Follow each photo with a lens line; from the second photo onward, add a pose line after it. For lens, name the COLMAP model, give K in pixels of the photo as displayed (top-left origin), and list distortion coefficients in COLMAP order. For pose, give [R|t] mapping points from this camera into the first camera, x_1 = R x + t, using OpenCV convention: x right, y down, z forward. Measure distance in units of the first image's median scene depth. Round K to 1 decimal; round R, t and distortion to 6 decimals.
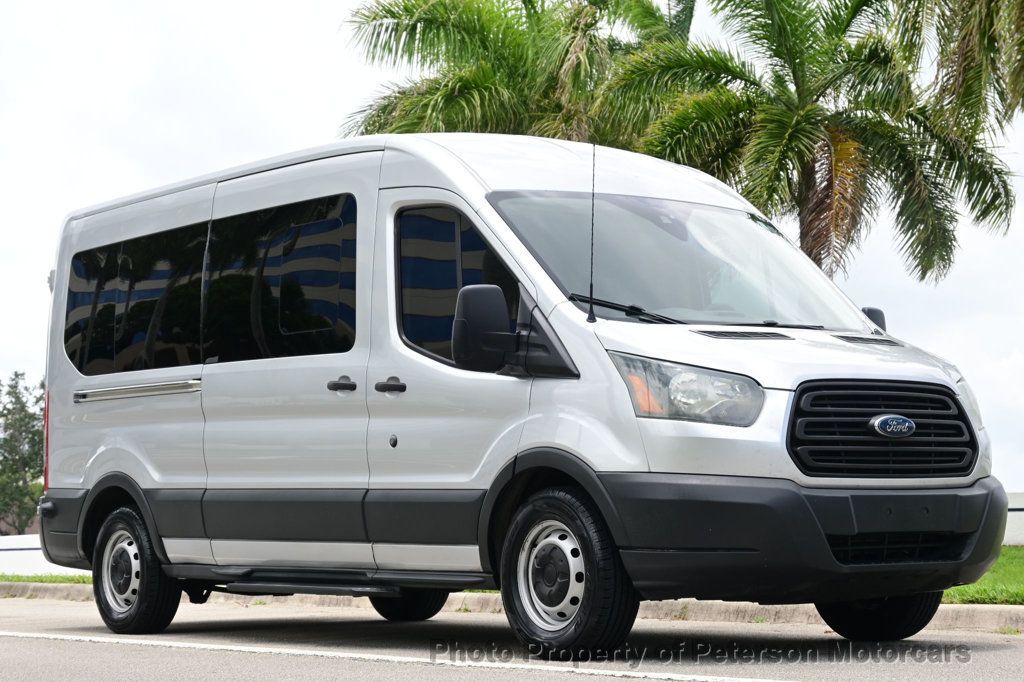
lens RADIAL K [[2264.3, 0, 513.1], [0, 2264.3, 337.7], [0, 0, 1]] dist [0.038050, 0.000000]
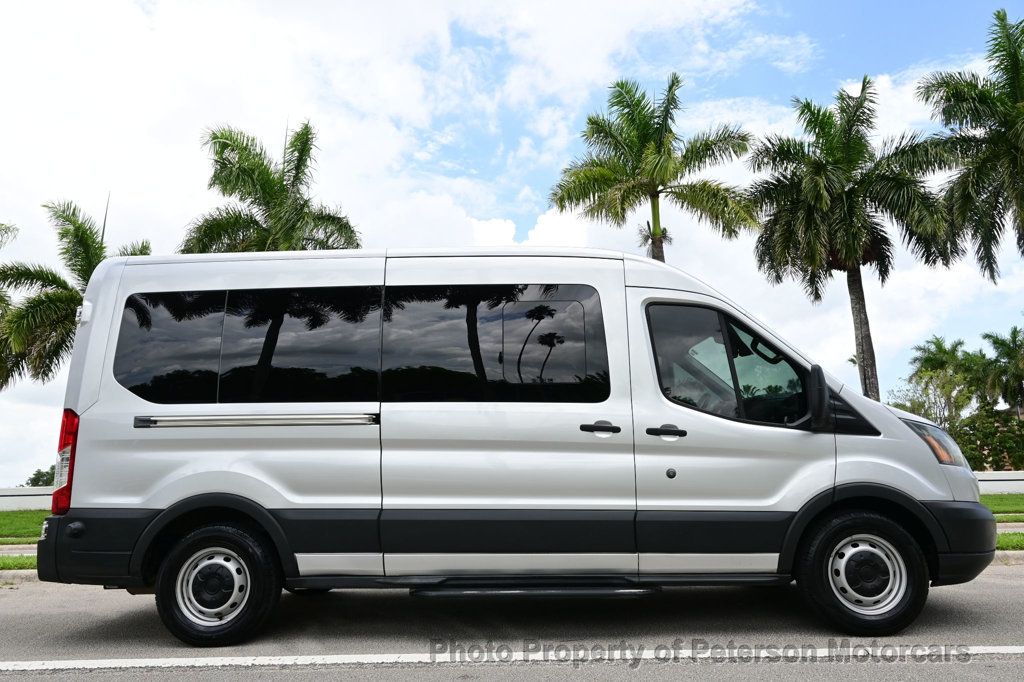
lens RADIAL K [[710.9, 0, 519.1], [0, 710.9, 343.9], [0, 0, 1]] dist [0.012993, -0.021009]
pose [[0.623810, 0.148384, 0.767361, -0.421652], [-0.055566, 0.987748, -0.145829, 0.035061], [-0.779598, 0.048331, 0.624412, 0.775832]]
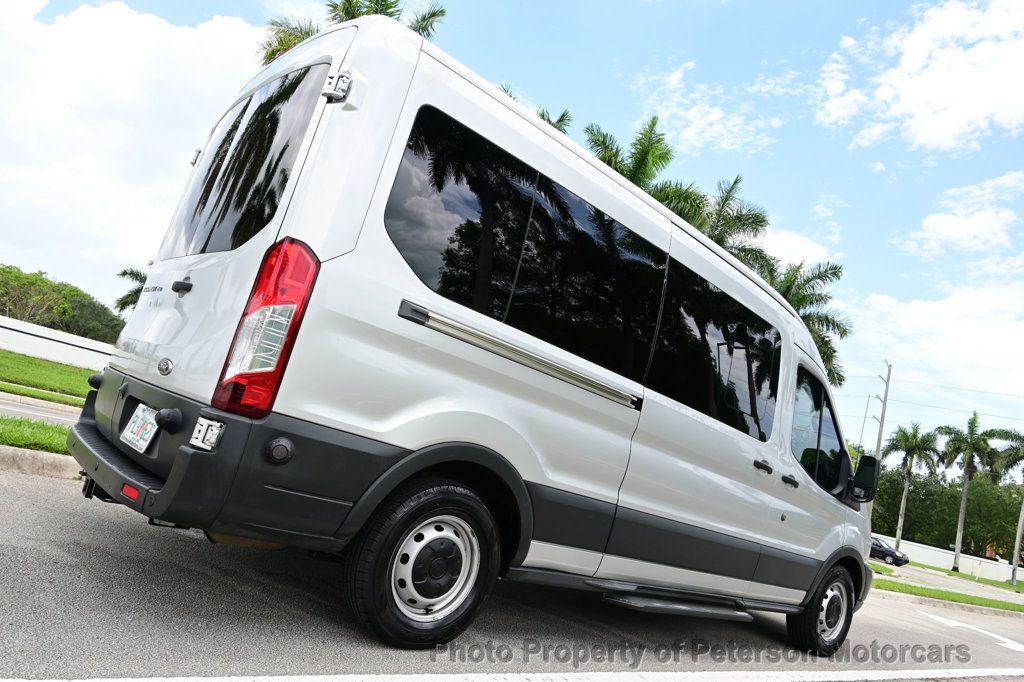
lens RADIAL K [[710.9, 0, 509.6], [0, 710.9, 347.1], [0, 0, 1]] dist [0.012993, -0.021009]
pose [[-0.099912, 0.135822, 0.985683, -0.498857], [-0.334728, 0.928312, -0.161846, 0.075195], [-0.937003, -0.346106, -0.047286, 1.185603]]
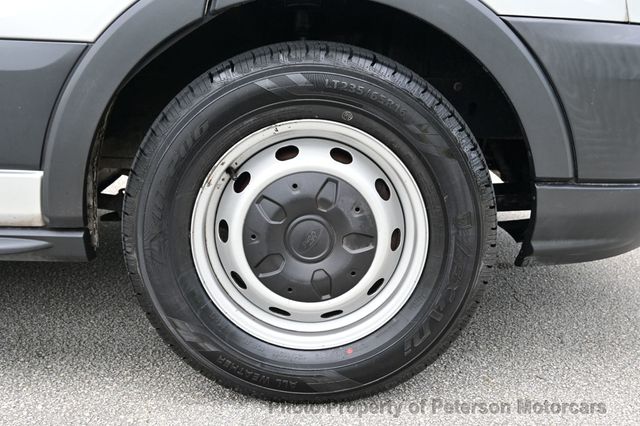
lens RADIAL K [[762.1, 0, 318.0], [0, 762.1, 213.7], [0, 0, 1]] dist [0.011165, 0.000000]
pose [[0.586491, -0.163836, 0.793213, -0.091947], [-0.090062, 0.960064, 0.264890, 0.051429], [-0.804933, -0.226794, 0.548313, 0.801756]]
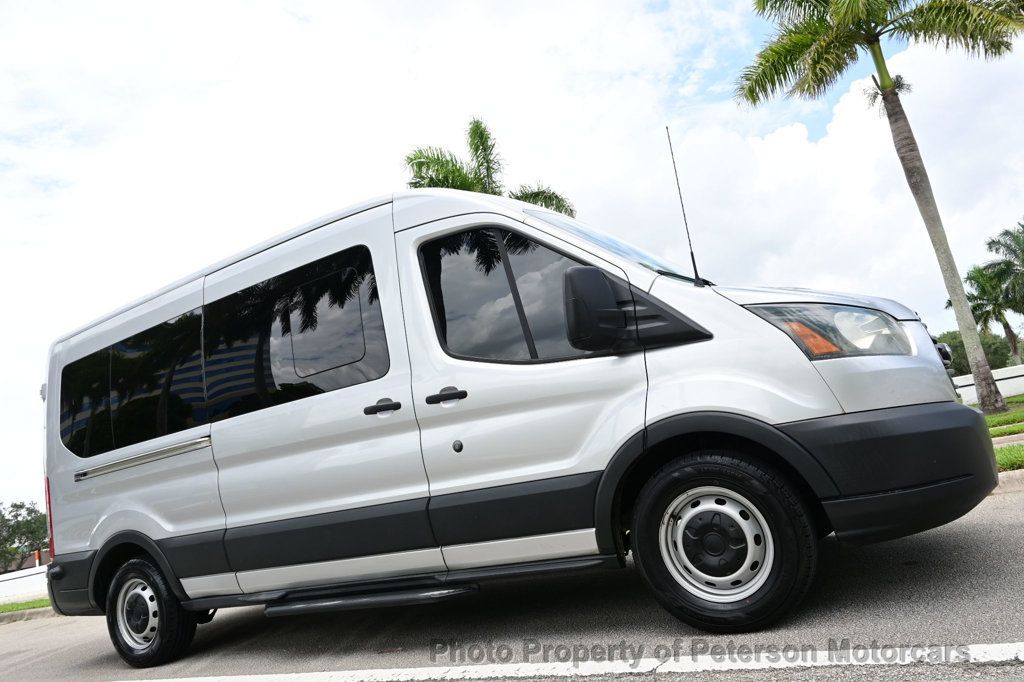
lens RADIAL K [[710.9, 0, 509.6], [0, 710.9, 346.8], [0, 0, 1]] dist [0.012993, -0.021009]
pose [[0.908590, -0.091179, 0.407616, -0.156801], [0.143092, 0.984778, -0.098673, 0.034627], [-0.392414, 0.147979, 0.907807, 0.653998]]
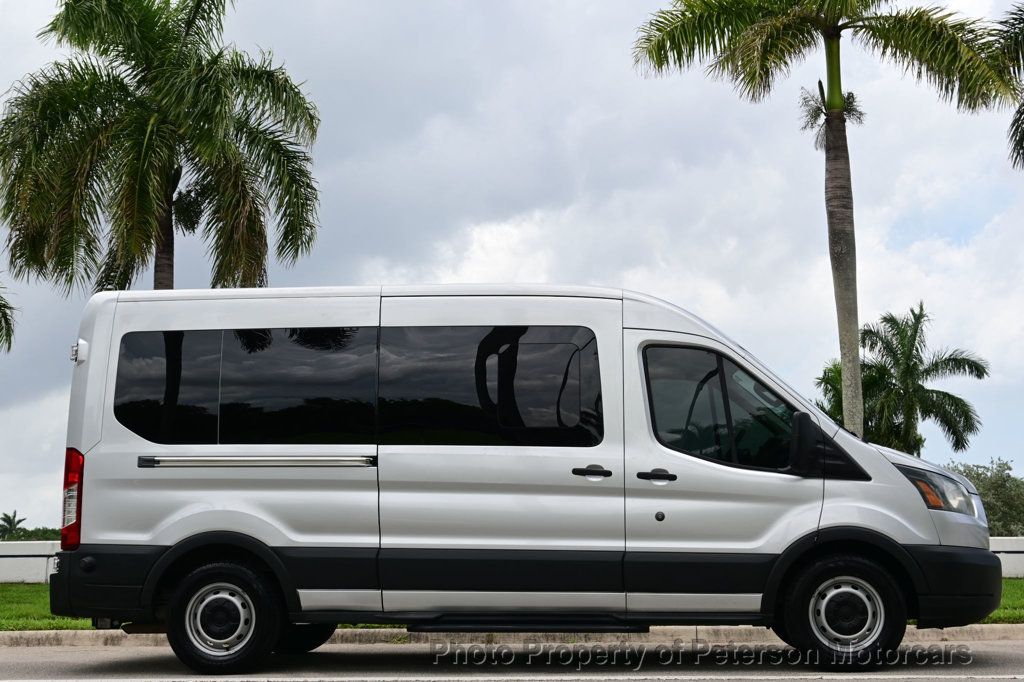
lens RADIAL K [[1537.6, 0, 518.2], [0, 1537.6, 343.9], [0, 0, 1]] dist [-0.006847, 0.000000]
pose [[0.674514, 0.108047, 0.730313, -0.762048], [-0.063407, 0.994056, -0.088504, 0.028729], [-0.735534, 0.013390, 0.677355, 0.422331]]
